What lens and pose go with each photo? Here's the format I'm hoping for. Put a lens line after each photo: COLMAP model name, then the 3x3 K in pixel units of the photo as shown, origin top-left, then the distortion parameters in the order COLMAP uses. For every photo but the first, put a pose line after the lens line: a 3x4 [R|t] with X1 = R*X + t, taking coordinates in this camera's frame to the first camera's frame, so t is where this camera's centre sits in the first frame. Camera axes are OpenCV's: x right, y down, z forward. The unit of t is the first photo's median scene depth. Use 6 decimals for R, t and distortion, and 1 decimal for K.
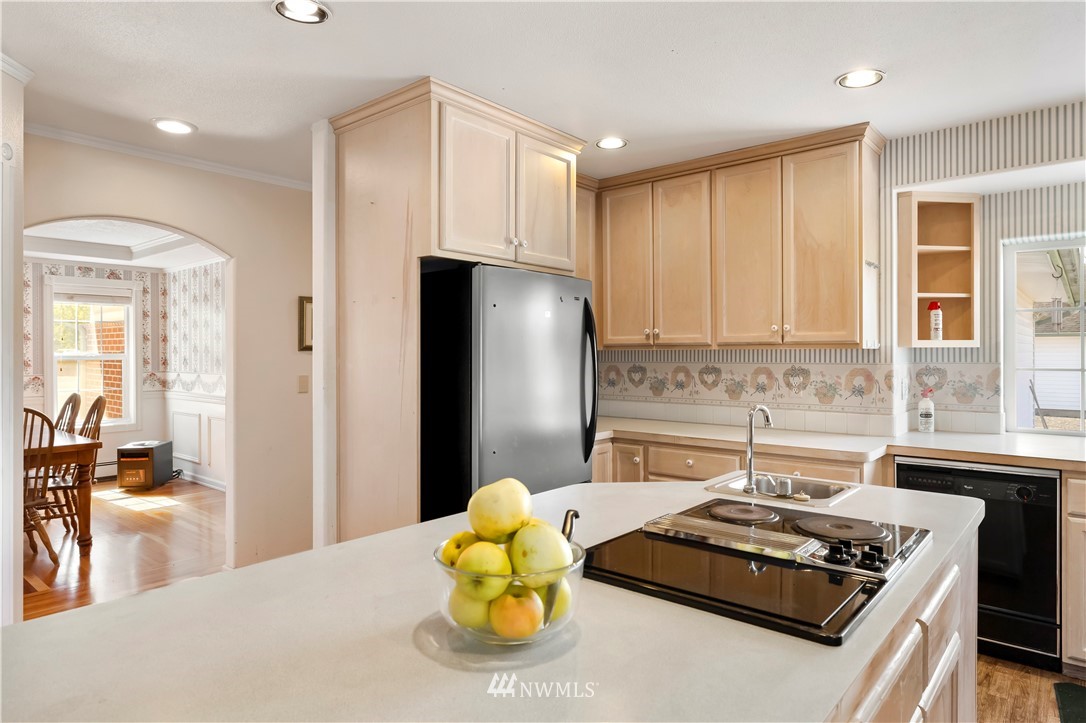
lens RADIAL K [[645.3, 0, 545.2], [0, 645.3, 353.7], [0, 0, 1]] dist [-0.011193, 0.000206]
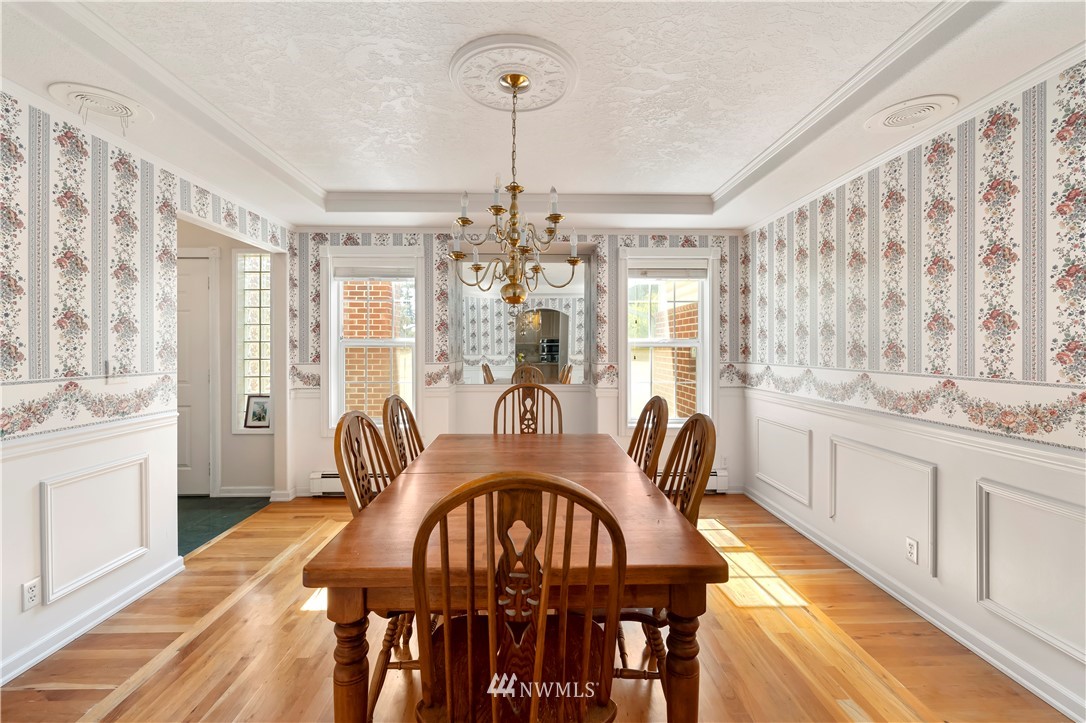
lens RADIAL K [[462.1, 0, 544.3], [0, 462.1, 349.9], [0, 0, 1]] dist [-0.000703, 0.000637]
pose [[0.670993, 0.007147, -0.741429, -0.462160], [-0.002747, 0.999971, 0.007153, 0.012678], [0.741458, -0.002763, 0.670993, 0.606048]]
